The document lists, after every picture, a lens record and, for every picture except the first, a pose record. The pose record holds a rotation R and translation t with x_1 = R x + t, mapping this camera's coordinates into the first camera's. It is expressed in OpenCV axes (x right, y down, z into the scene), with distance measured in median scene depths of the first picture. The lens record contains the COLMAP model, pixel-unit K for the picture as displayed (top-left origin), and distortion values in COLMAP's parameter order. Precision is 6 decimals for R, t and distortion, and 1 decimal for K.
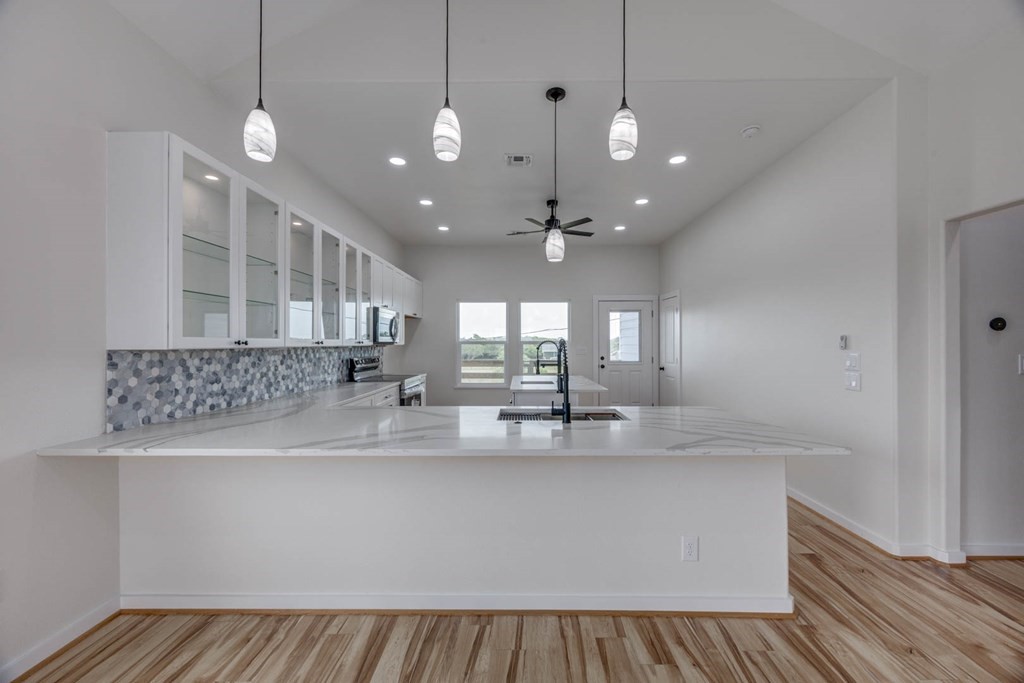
lens RADIAL K [[396.2, 0, 515.1], [0, 396.2, 342.0], [0, 0, 1]] dist [-0.001732, -0.000079]
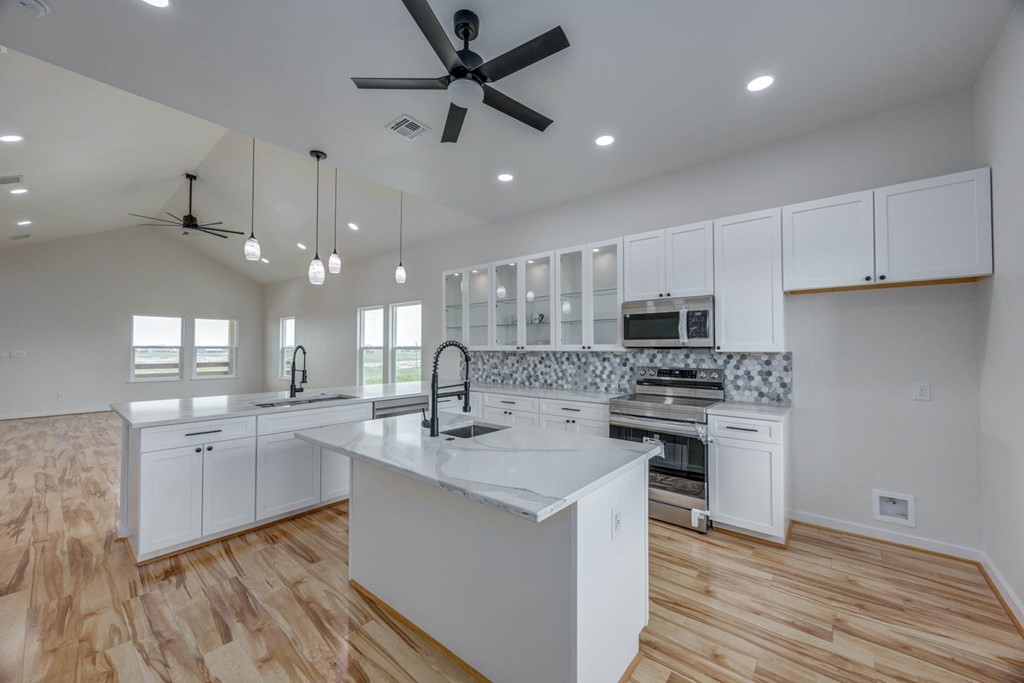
lens RADIAL K [[396.2, 0, 515.1], [0, 396.2, 342.0], [0, 0, 1]] dist [-0.001732, -0.000079]
pose [[-0.638046, -0.011672, -0.769910, 0.578094], [0.001605, 0.999863, -0.016489, 0.003911], [0.769996, -0.011757, -0.637940, 1.951789]]
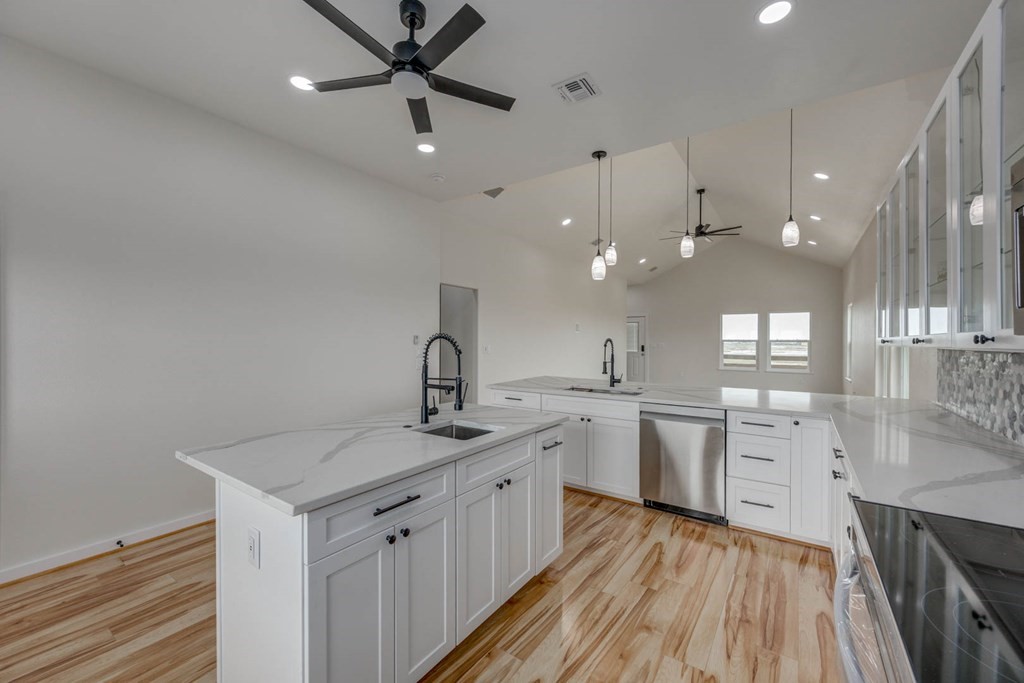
lens RADIAL K [[396.2, 0, 515.1], [0, 396.2, 342.0], [0, 0, 1]] dist [-0.001732, -0.000079]
pose [[-0.818266, -0.001360, 0.574839, -0.369658], [-0.001979, 0.999998, -0.000451, 0.004513], [-0.574837, -0.001507, -0.818267, 1.910409]]
